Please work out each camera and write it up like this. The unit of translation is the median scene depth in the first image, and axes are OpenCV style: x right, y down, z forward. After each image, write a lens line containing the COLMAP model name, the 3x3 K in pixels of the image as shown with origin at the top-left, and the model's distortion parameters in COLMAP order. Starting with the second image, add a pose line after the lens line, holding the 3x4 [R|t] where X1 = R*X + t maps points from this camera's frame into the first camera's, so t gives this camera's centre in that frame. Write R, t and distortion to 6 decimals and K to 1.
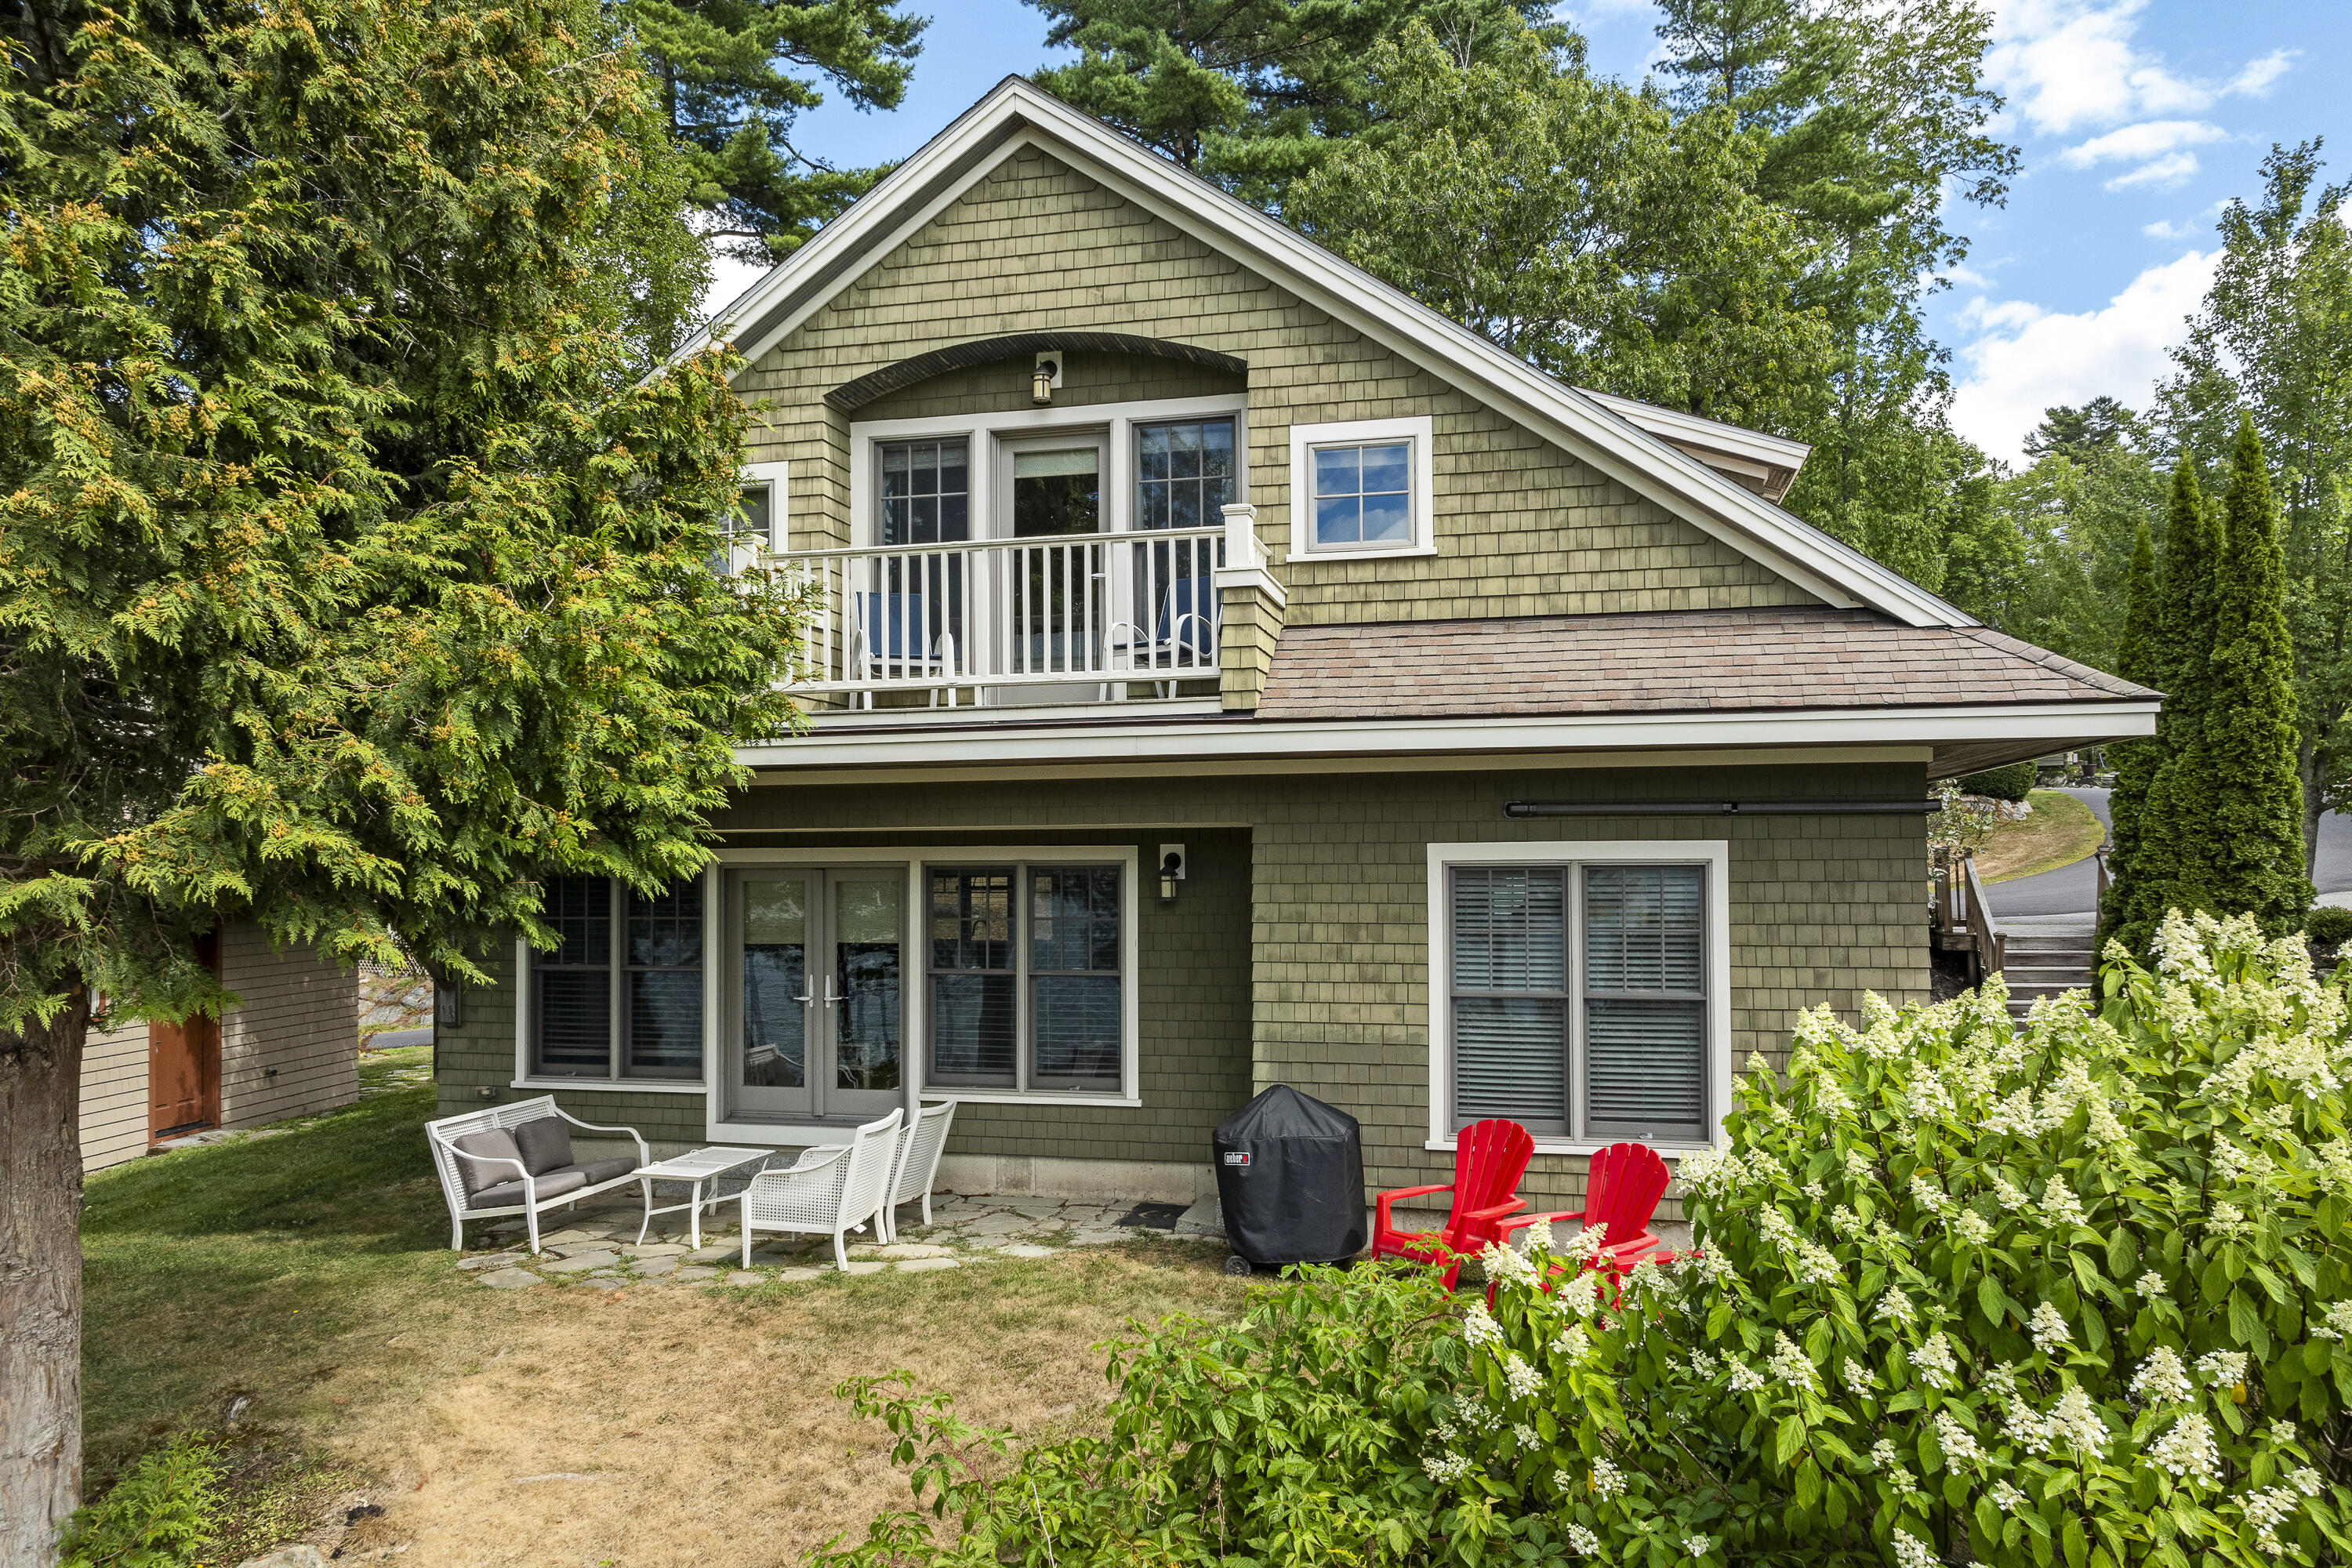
lens RADIAL K [[1673.3, 0, 1168.5], [0, 1673.3, 823.4], [0, 0, 1]] dist [-0.007634, -0.002754]
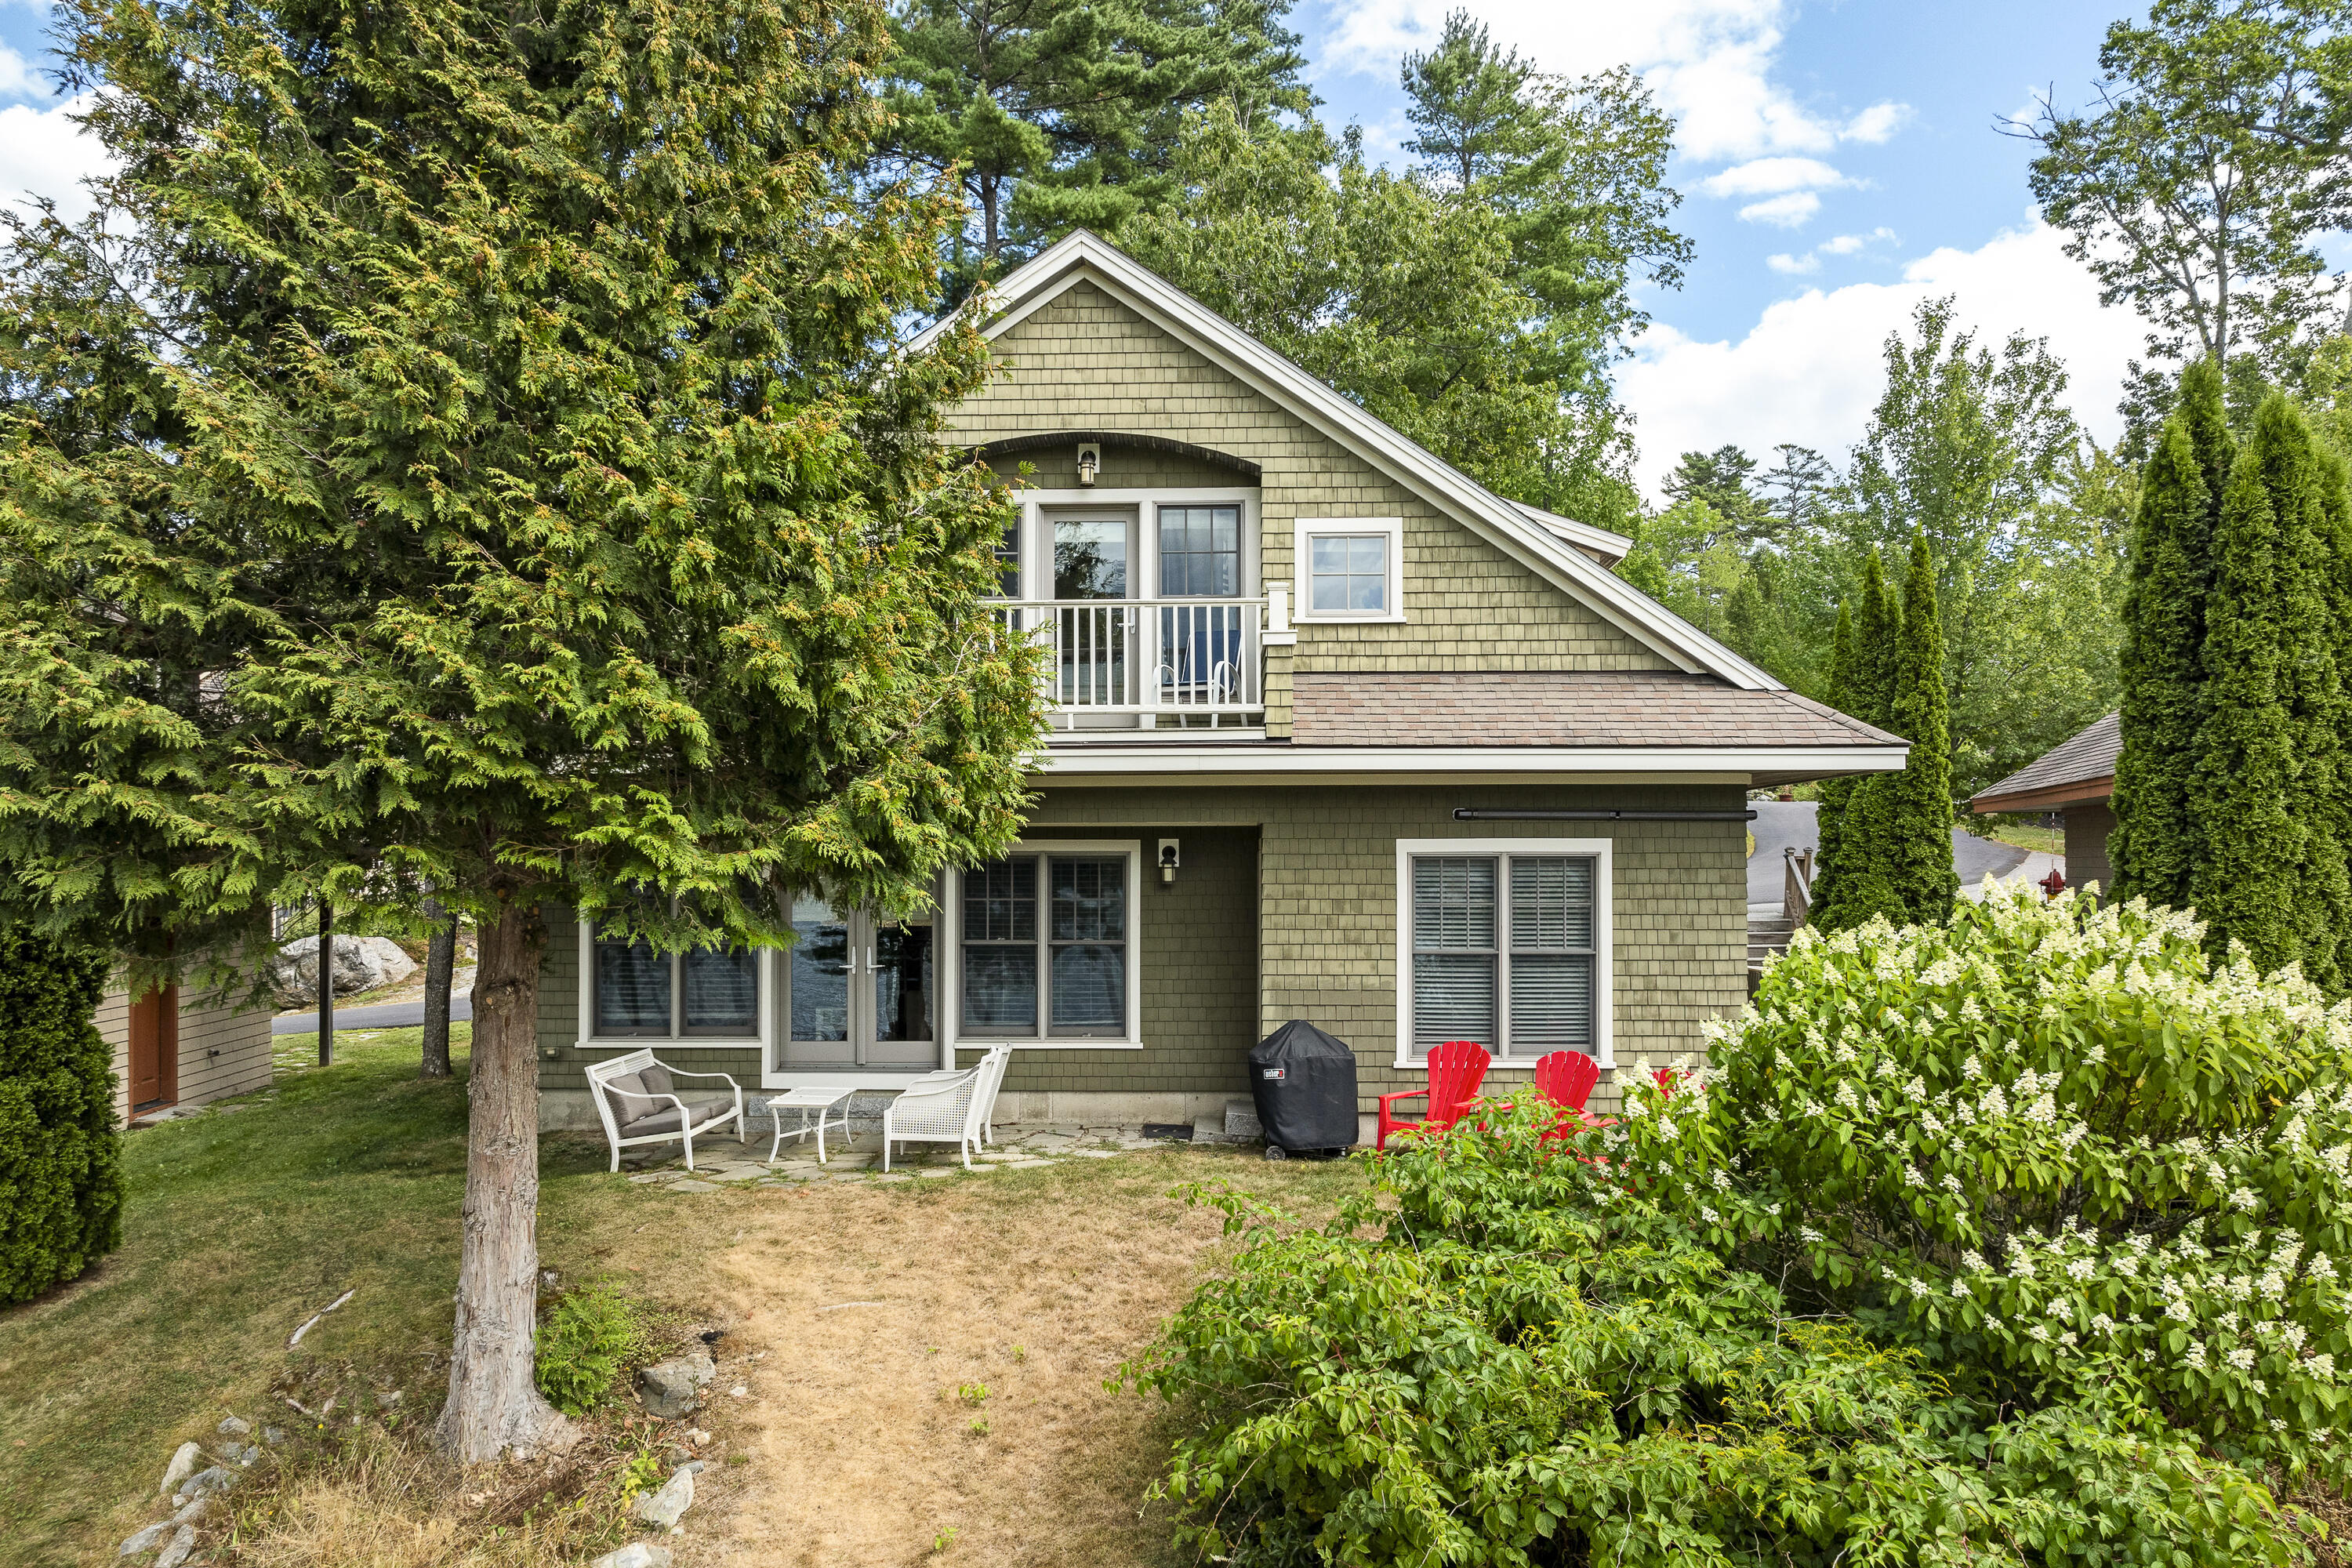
lens RADIAL K [[1673.3, 0, 1196.0], [0, 1673.3, 886.4], [0, 0, 1]] dist [-0.007634, -0.002754]
pose [[0.977026, -0.000499, 0.213121, -0.267619], [-0.007482, 0.999301, 0.036640, 0.001742], [-0.212990, -0.037393, 0.976339, -0.255503]]
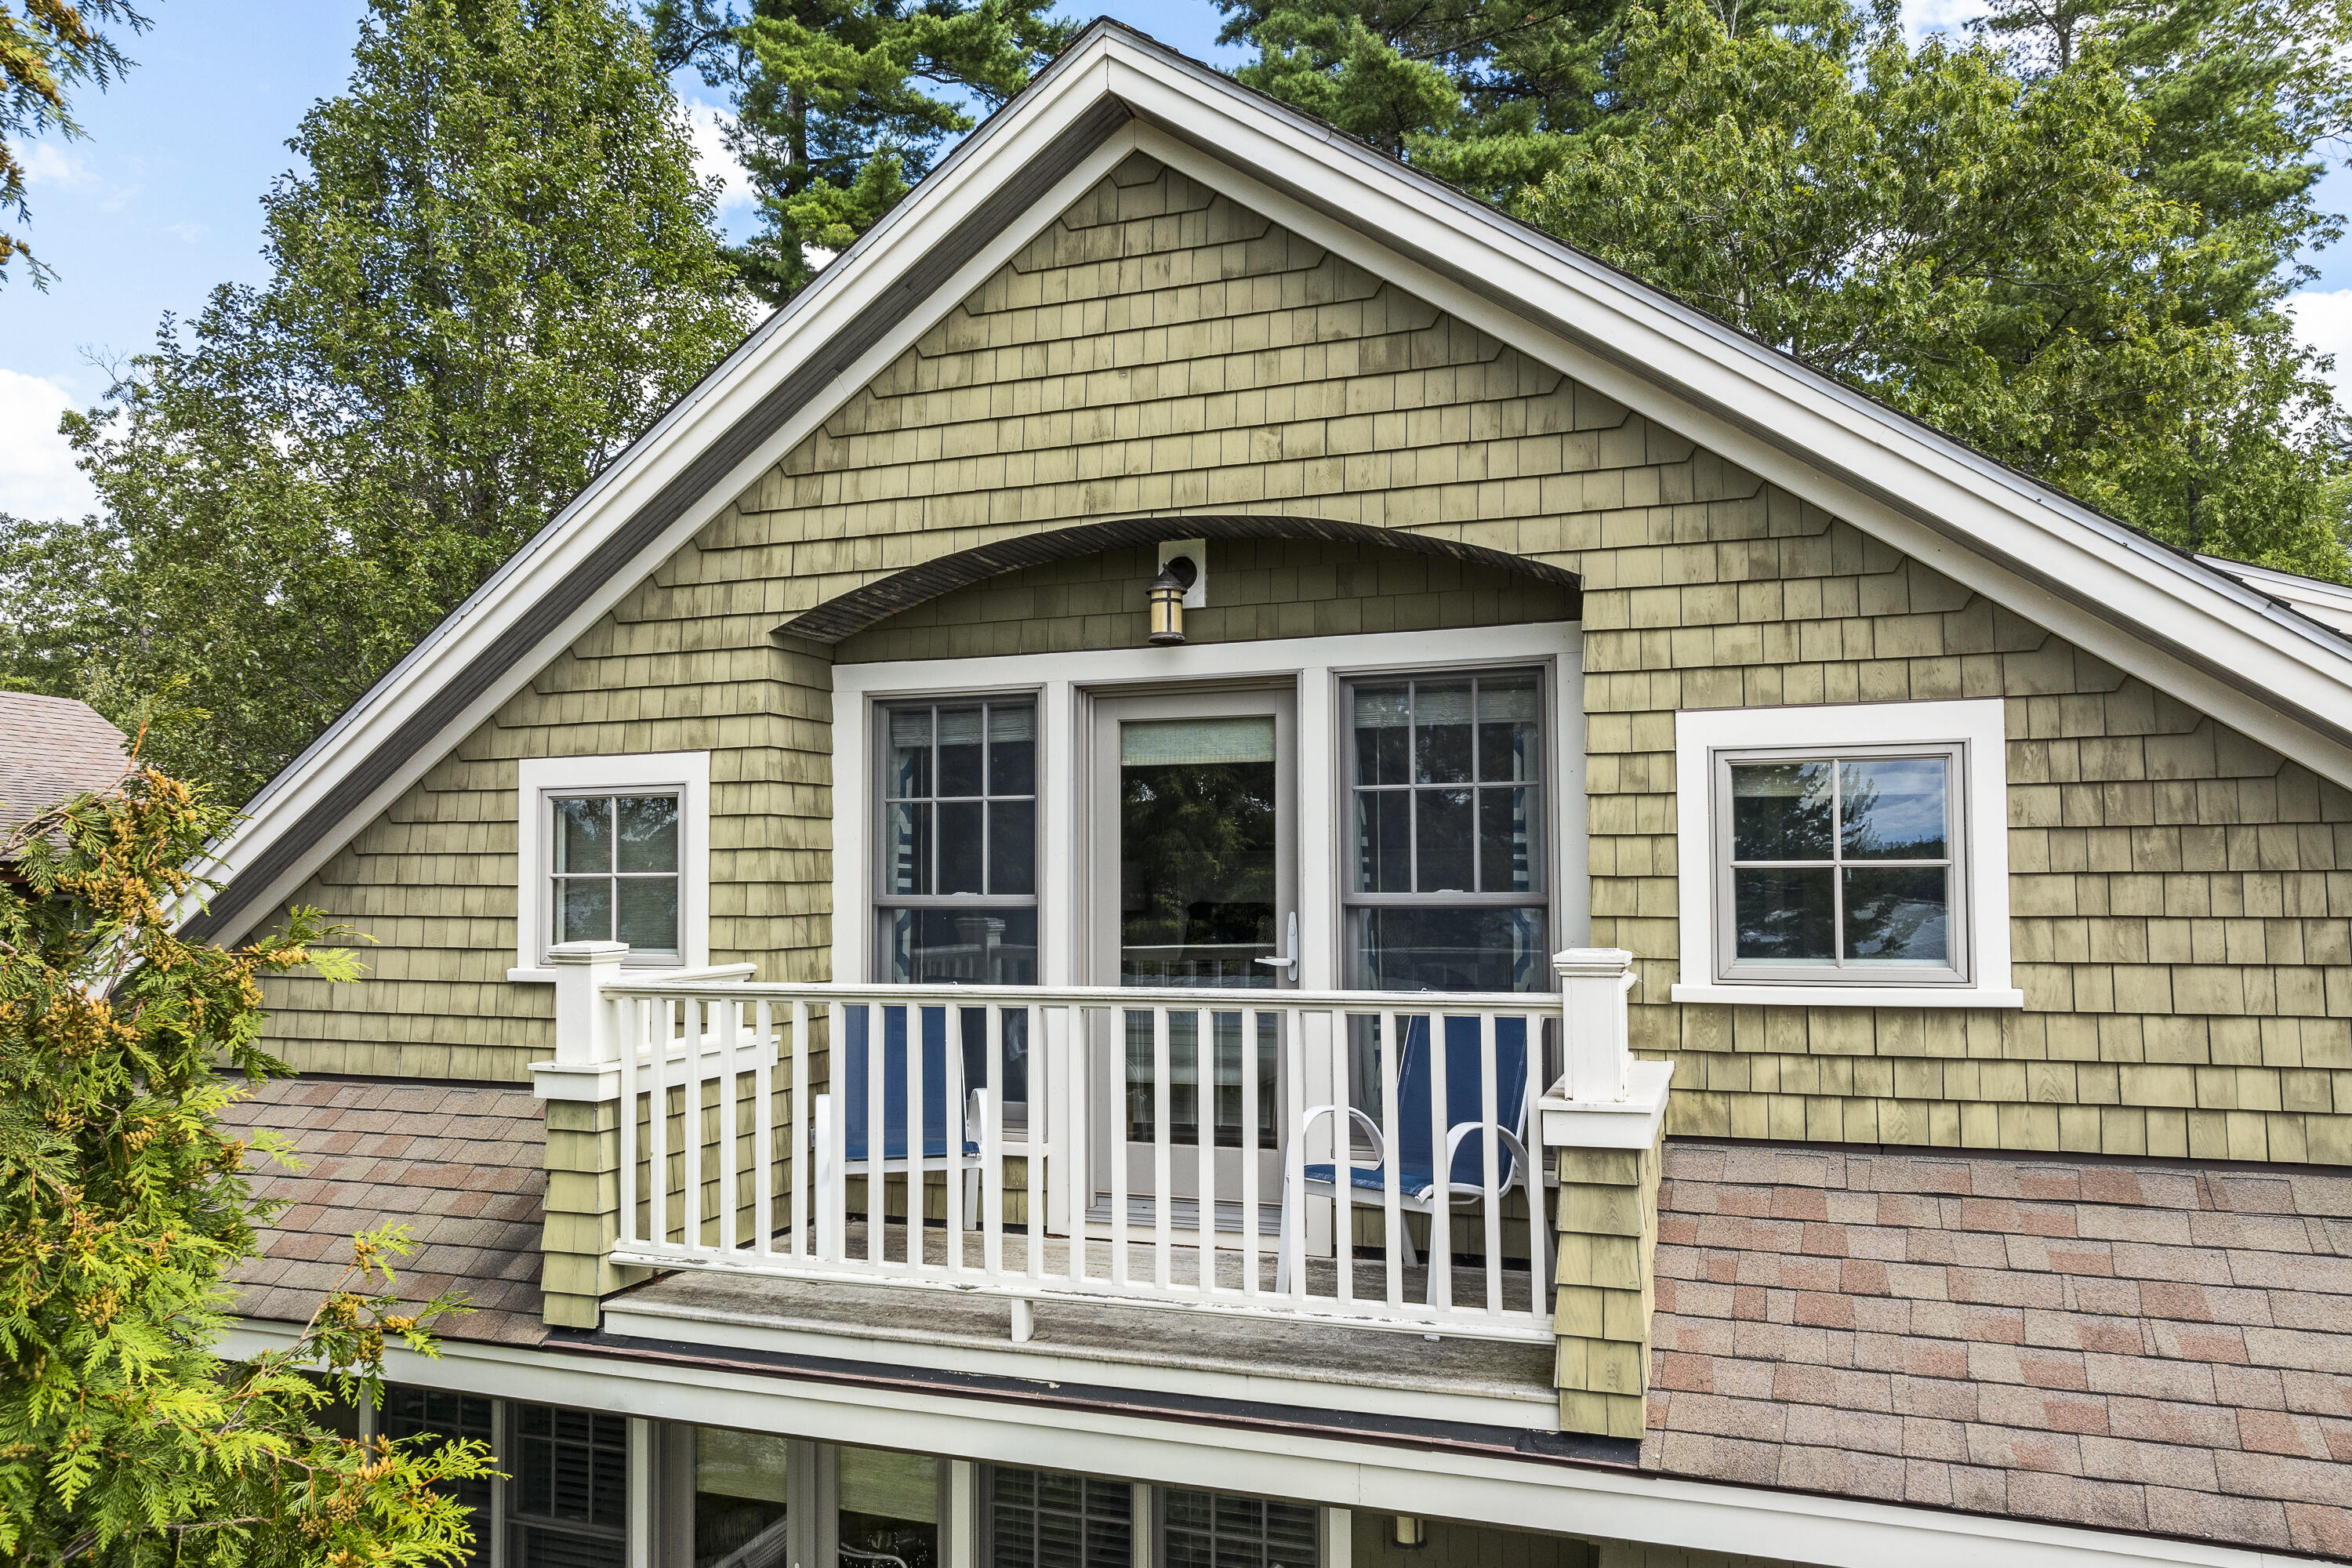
lens RADIAL K [[1673.3, 0, 1152.4], [0, 1673.3, 815.0], [0, 0, 1]] dist [-0.007634, -0.002754]
pose [[0.992550, -0.004136, -0.121772, -0.016779], [0.002611, 0.999916, -0.012682, -0.193605], [0.121814, 0.012269, 0.992477, 0.486185]]
